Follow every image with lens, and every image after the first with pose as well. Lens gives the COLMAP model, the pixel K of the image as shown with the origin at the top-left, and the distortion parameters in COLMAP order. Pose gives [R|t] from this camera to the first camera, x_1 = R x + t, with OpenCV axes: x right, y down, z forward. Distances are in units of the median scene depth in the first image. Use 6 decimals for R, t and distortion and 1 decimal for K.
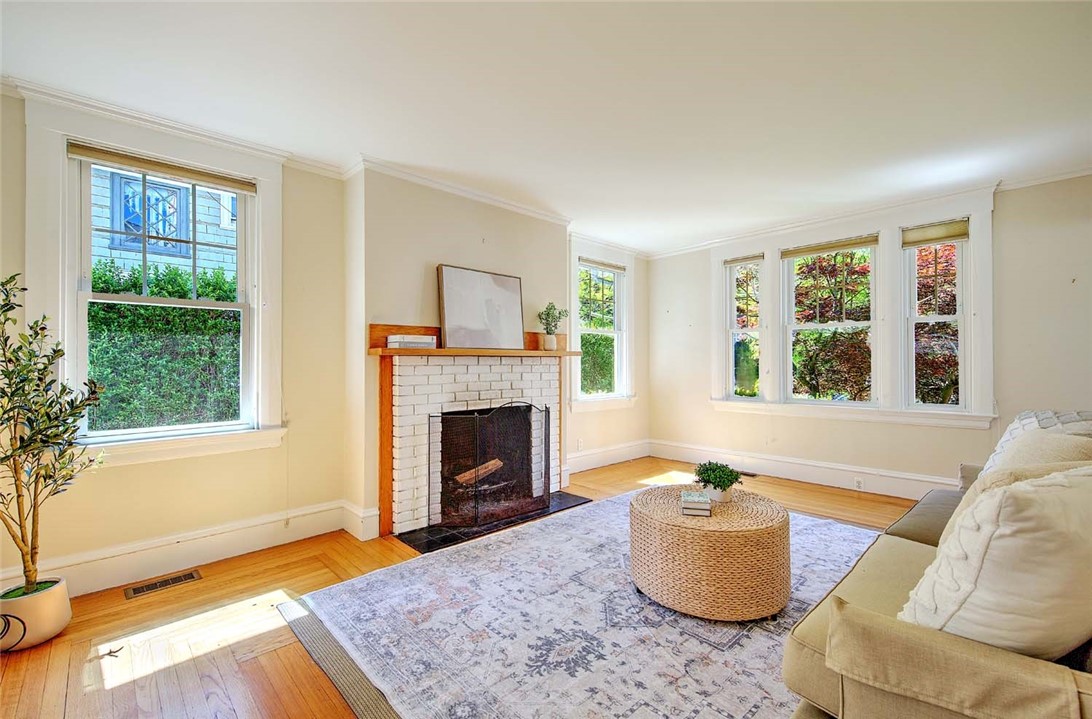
lens RADIAL K [[455.9, 0, 547.7], [0, 455.9, 362.5], [0, 0, 1]] dist [0.002727, -0.000600]
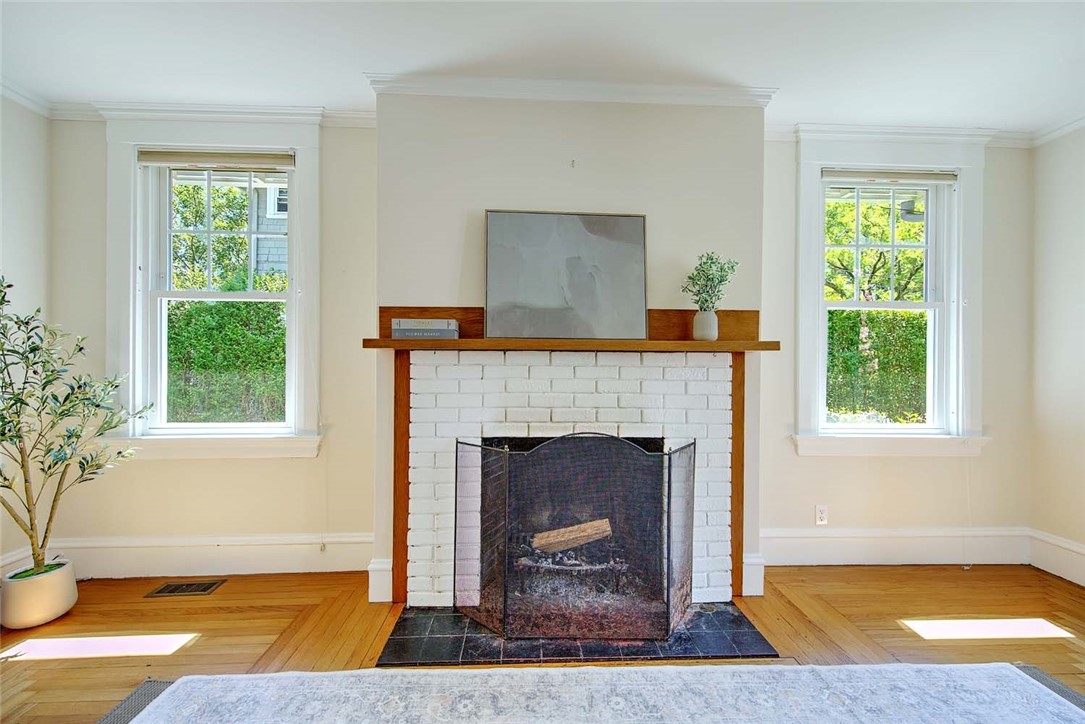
lens RADIAL K [[452.9, 0, 549.6], [0, 452.9, 354.3], [0, 0, 1]] dist [0.002727, -0.000600]
pose [[0.758572, 0.004639, -0.651573, 0.263186], [-0.009798, 0.999943, -0.004287, -0.006793], [0.651516, 0.009636, 0.758574, 0.572448]]
